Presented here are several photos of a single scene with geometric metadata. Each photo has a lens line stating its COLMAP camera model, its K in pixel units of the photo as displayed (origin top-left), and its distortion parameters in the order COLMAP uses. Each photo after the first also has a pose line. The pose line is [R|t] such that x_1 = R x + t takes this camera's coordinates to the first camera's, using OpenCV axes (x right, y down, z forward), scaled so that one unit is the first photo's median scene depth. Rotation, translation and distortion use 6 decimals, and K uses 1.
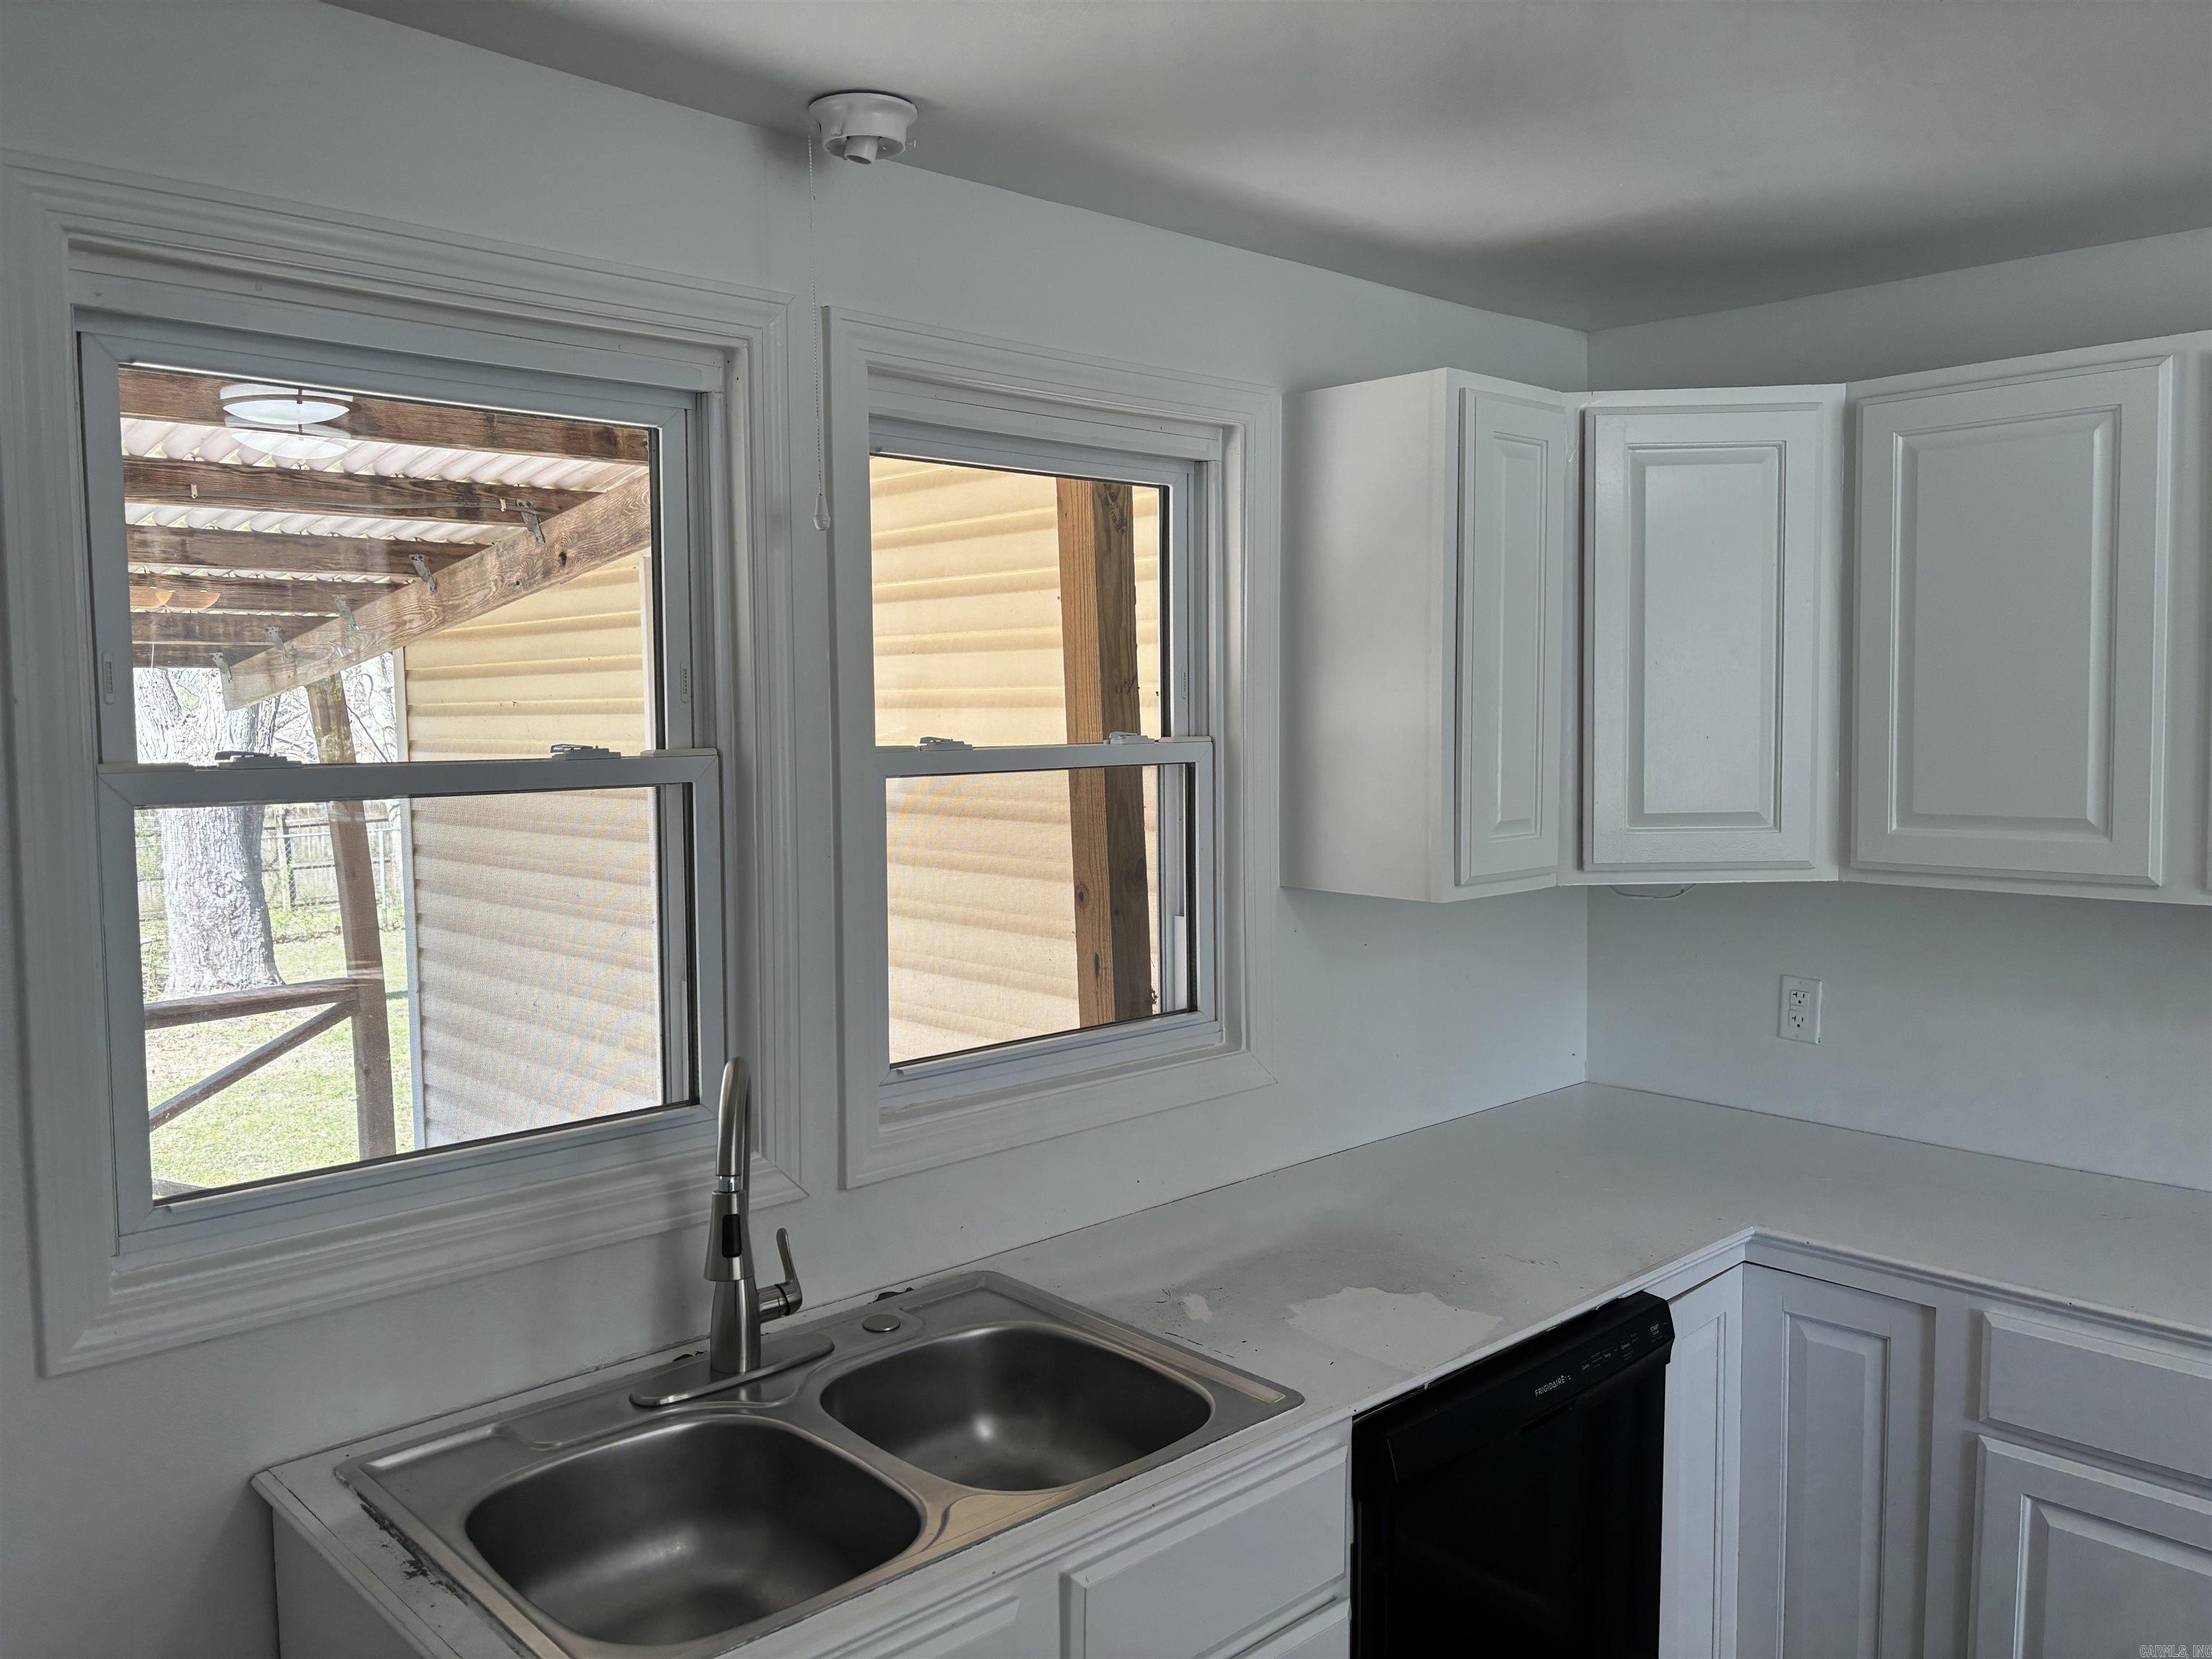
lens RADIAL K [[1673.2, 0, 1088.9], [0, 1673.2, 820.0], [0, 0, 1]] dist [0.049927, -0.052594]
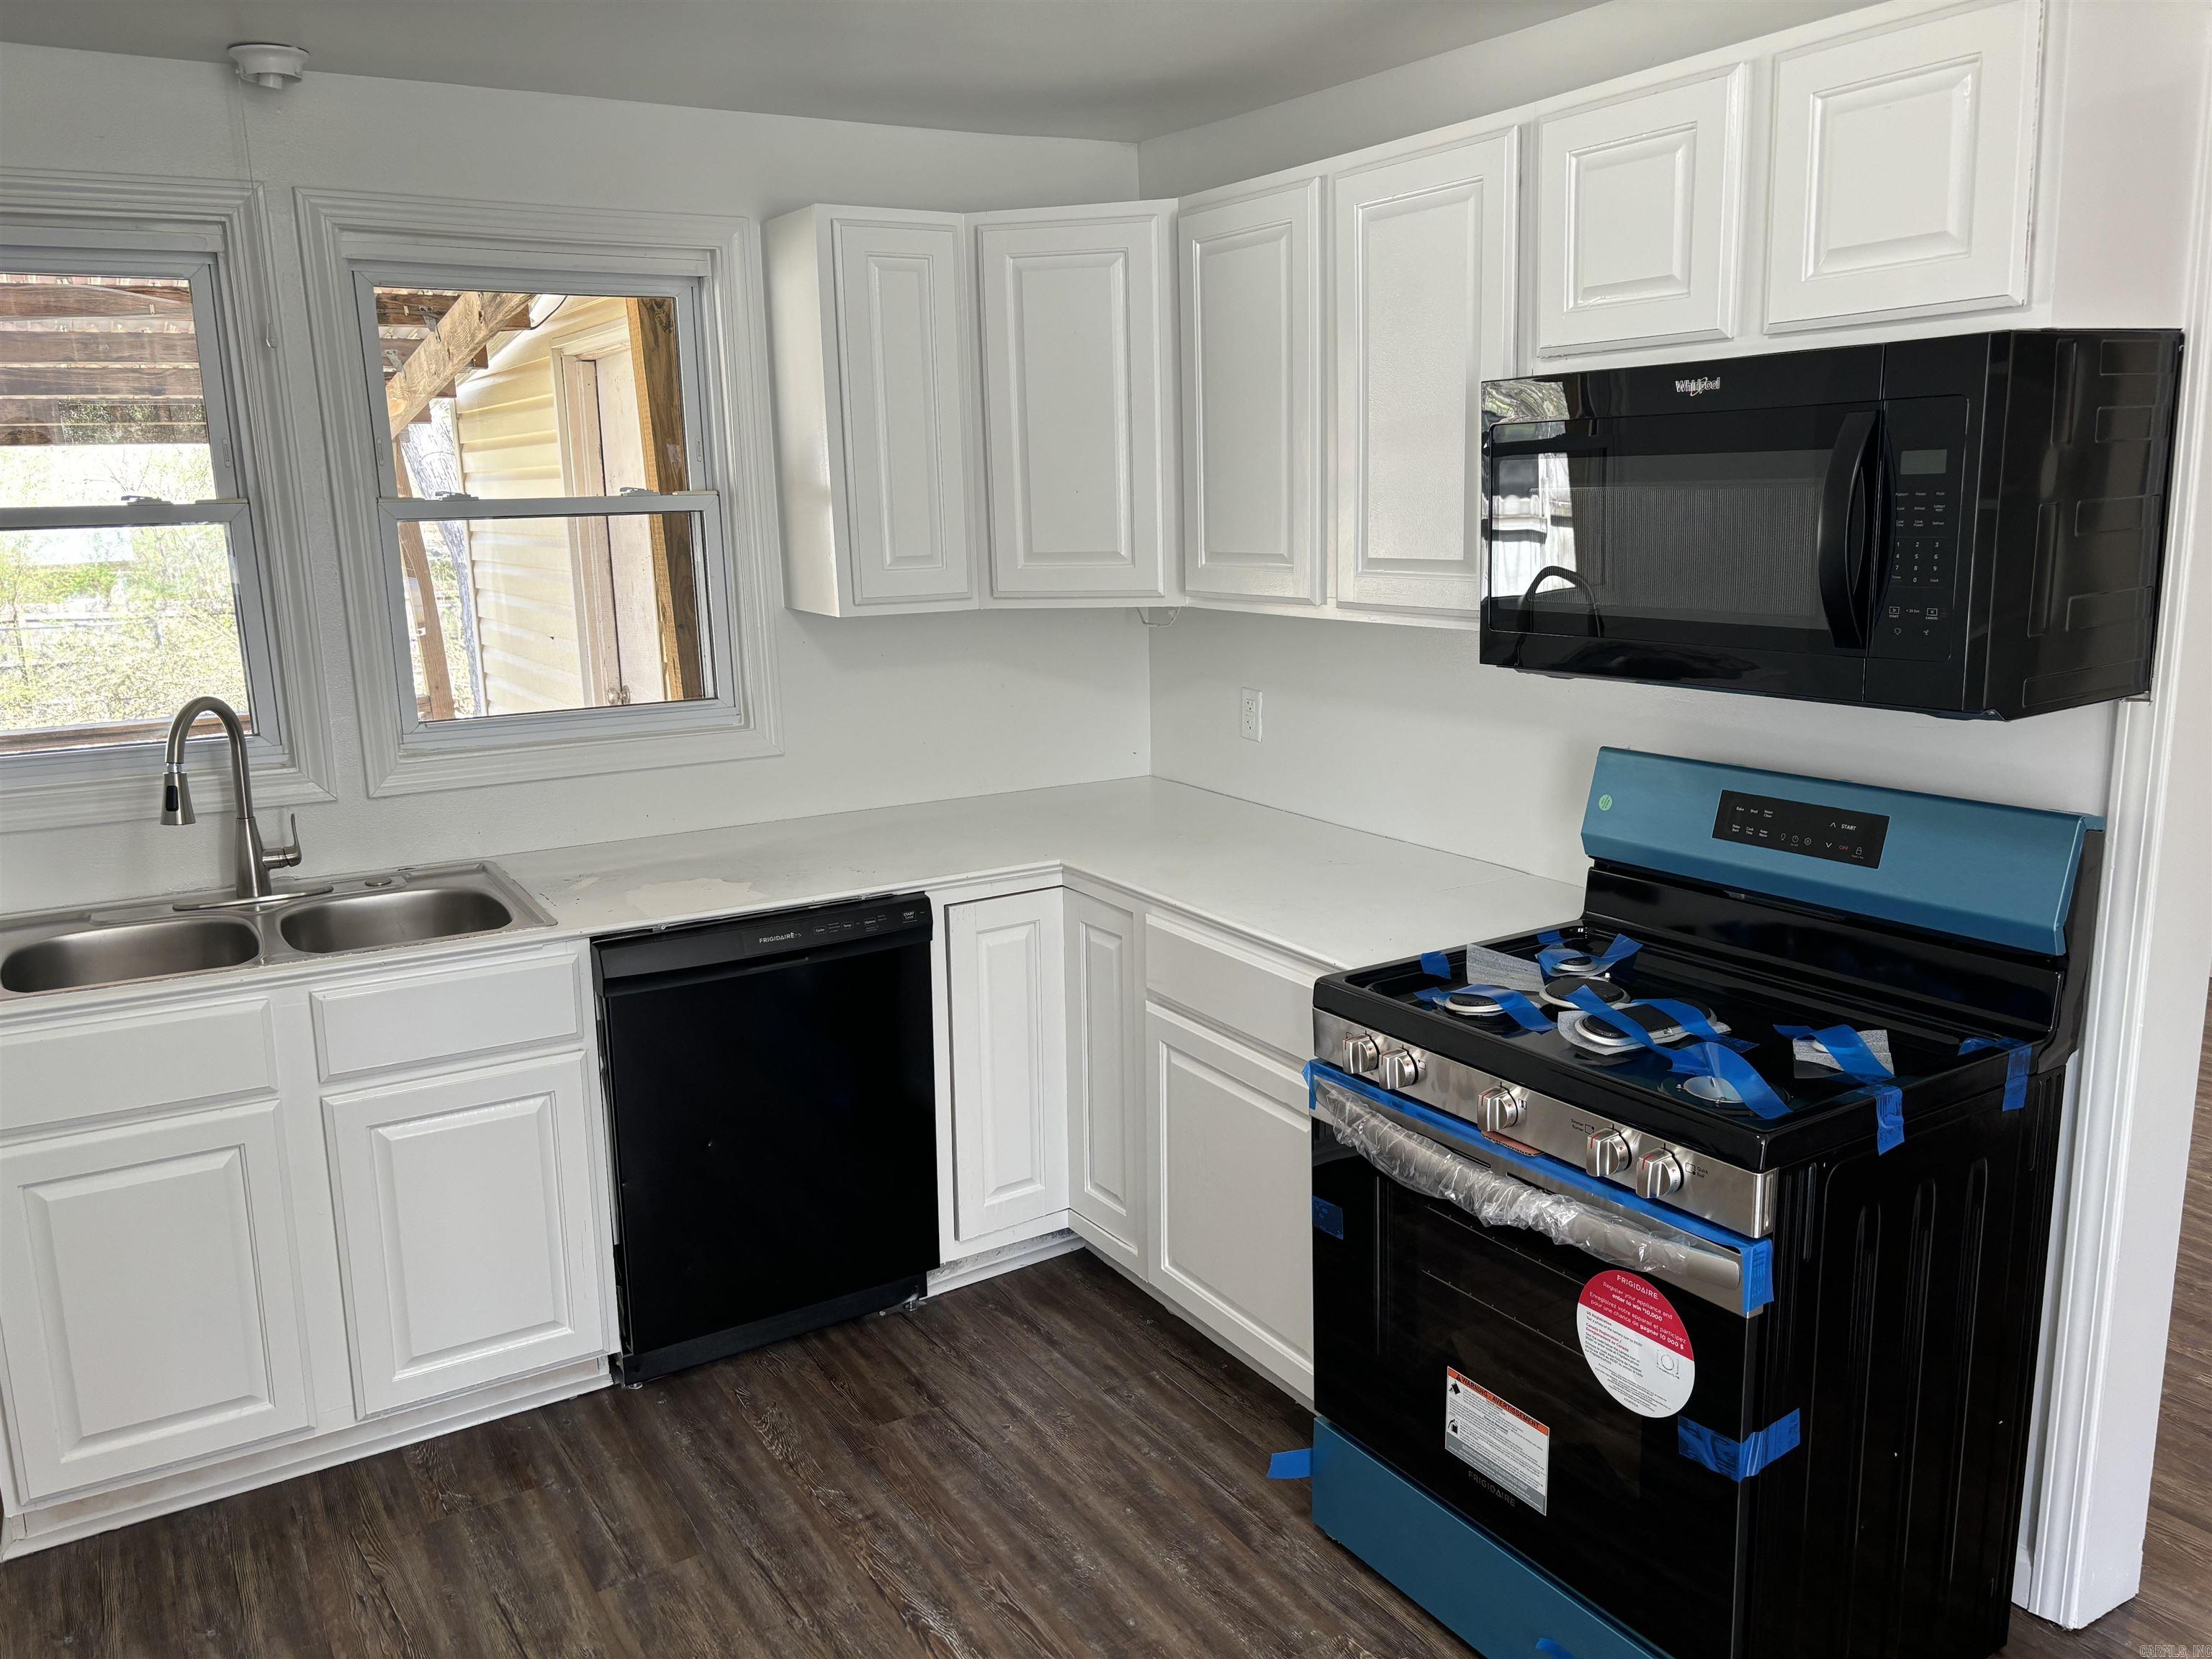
lens RADIAL K [[1673.2, 0, 1098.2], [0, 1673.2, 831.8], [0, 0, 1]] dist [0.049927, -0.052594]
pose [[0.979362, 0.034432, -0.199162, 0.755481], [-0.005545, 0.989588, 0.143820, 0.027706], [0.202040, -0.139748, 0.969356, -0.318823]]
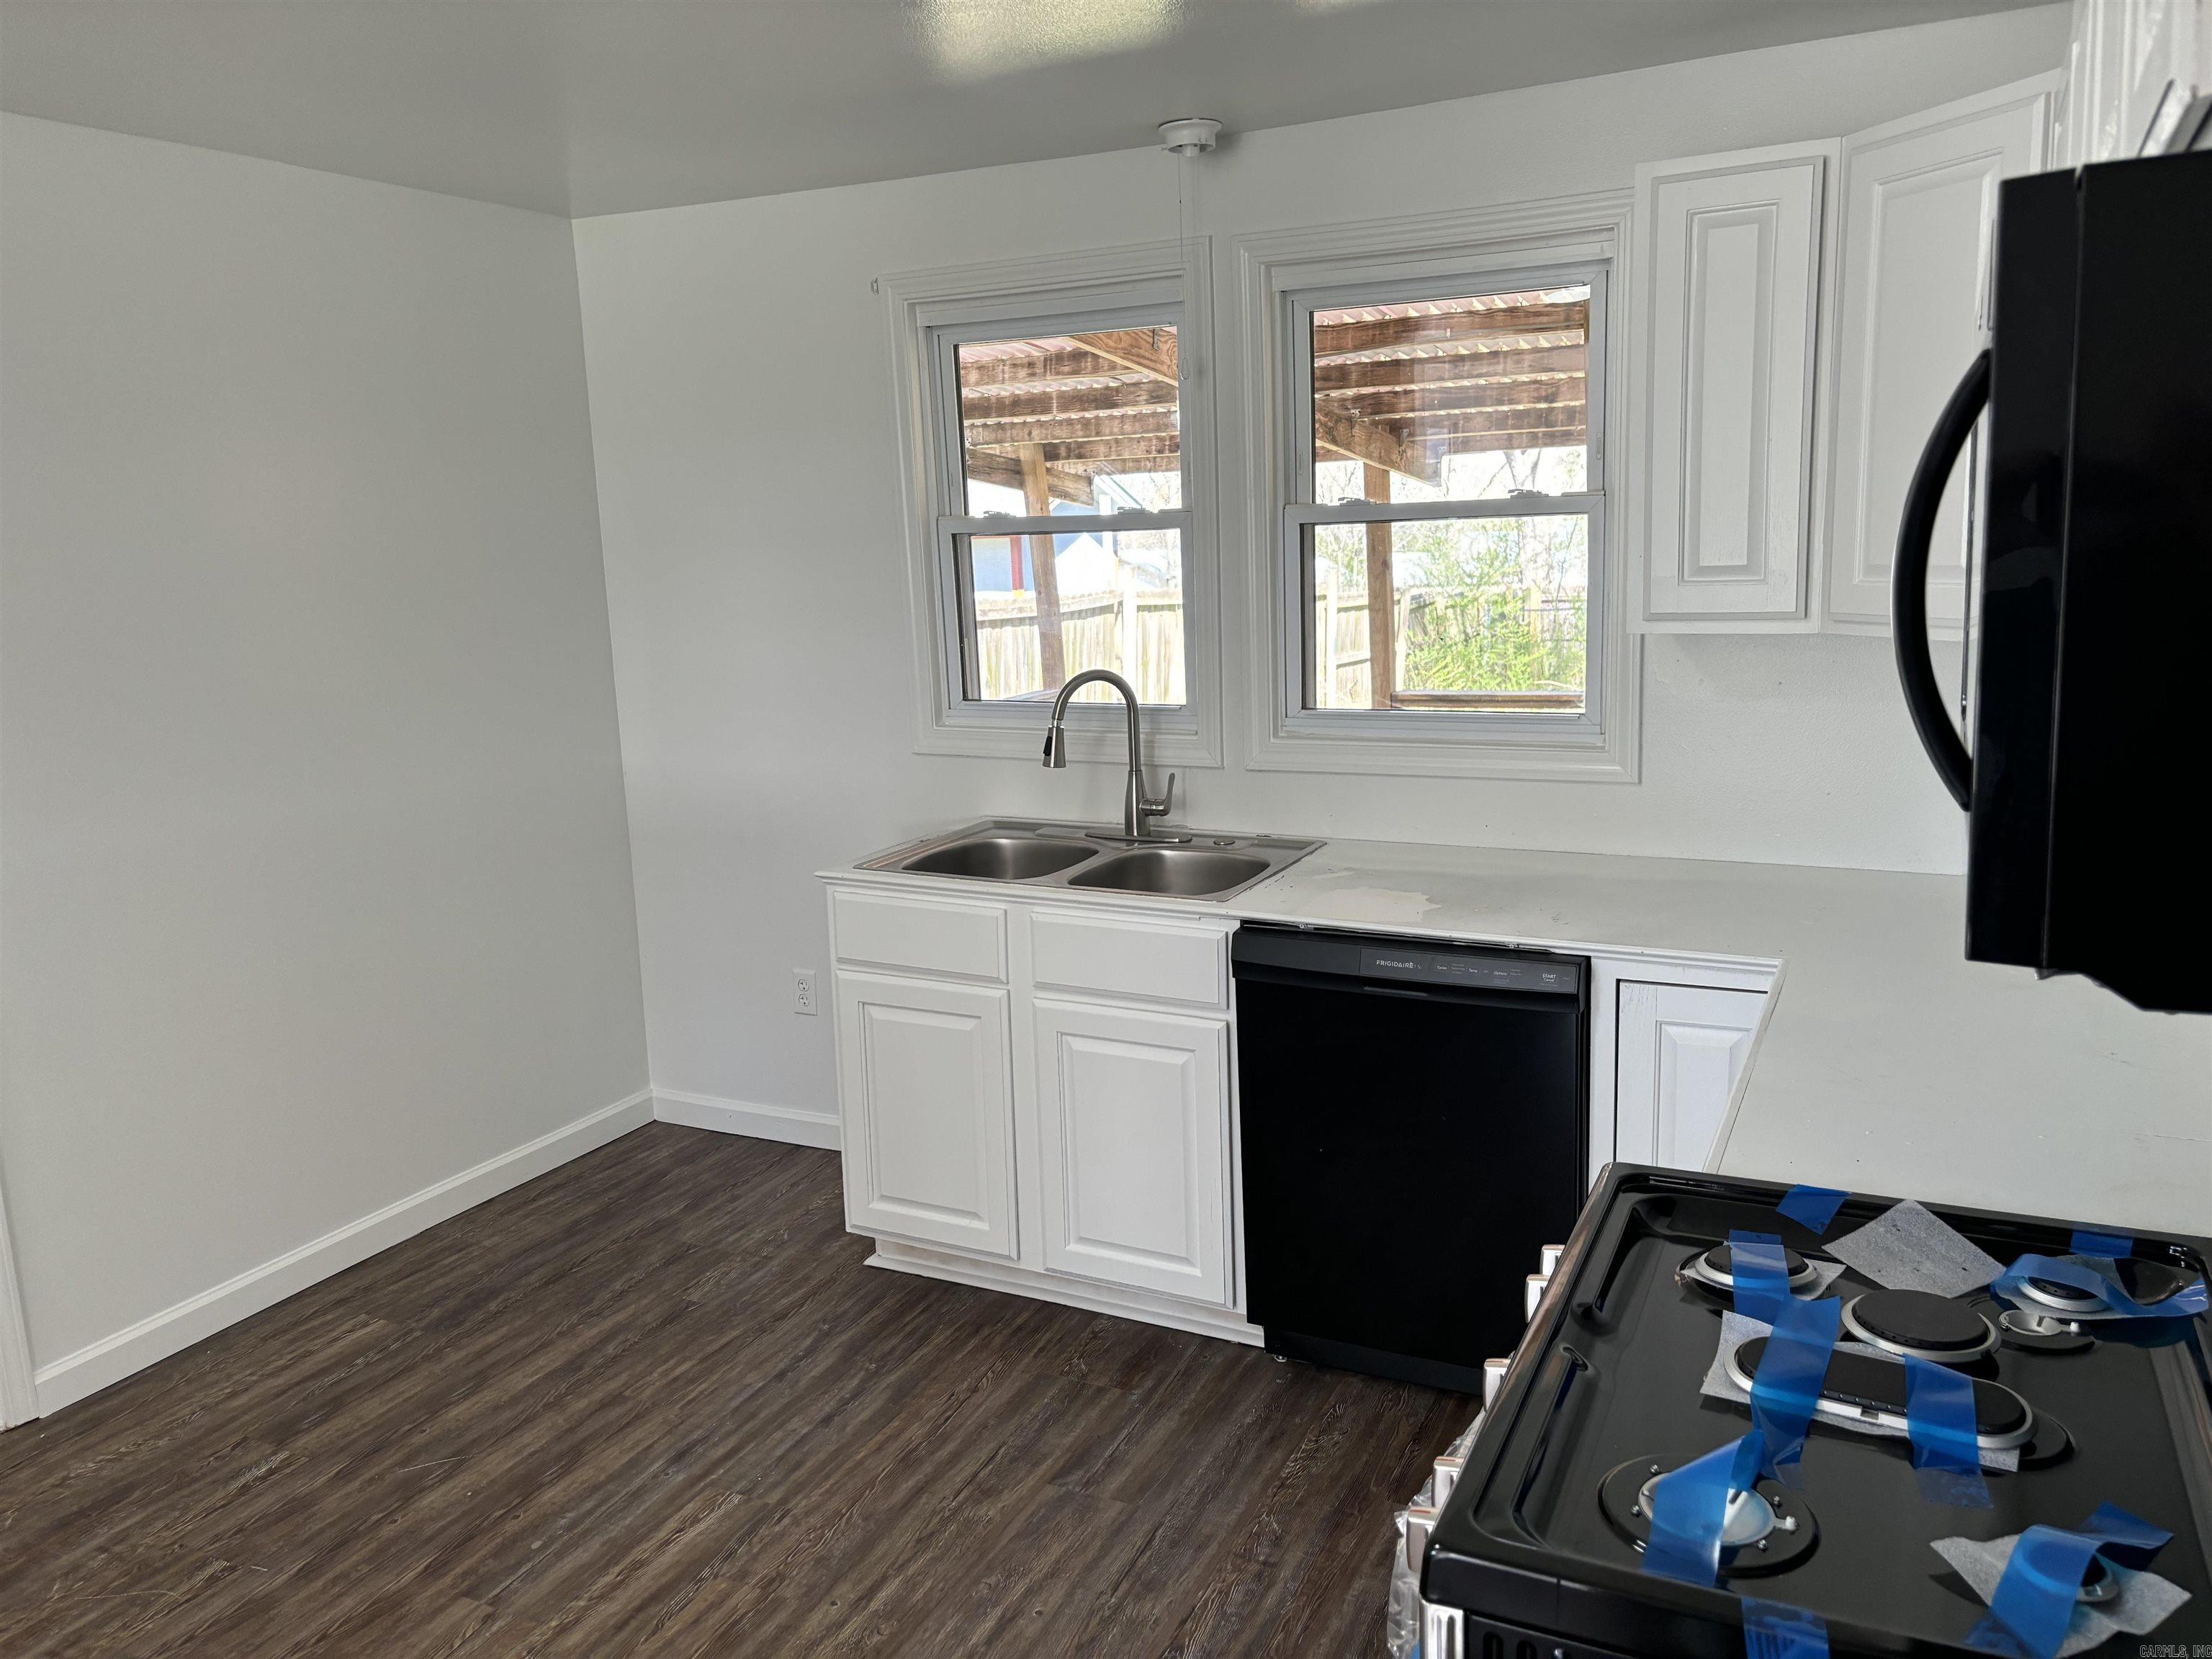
lens RADIAL K [[1673.2, 0, 1089.6], [0, 1673.2, 819.3], [0, 0, 1]] dist [0.049927, -0.052594]
pose [[0.348311, 0.170364, -0.921768, 1.316650], [-0.032807, 0.984959, 0.169647, -0.013775], [0.936805, -0.028850, 0.348661, 0.242240]]
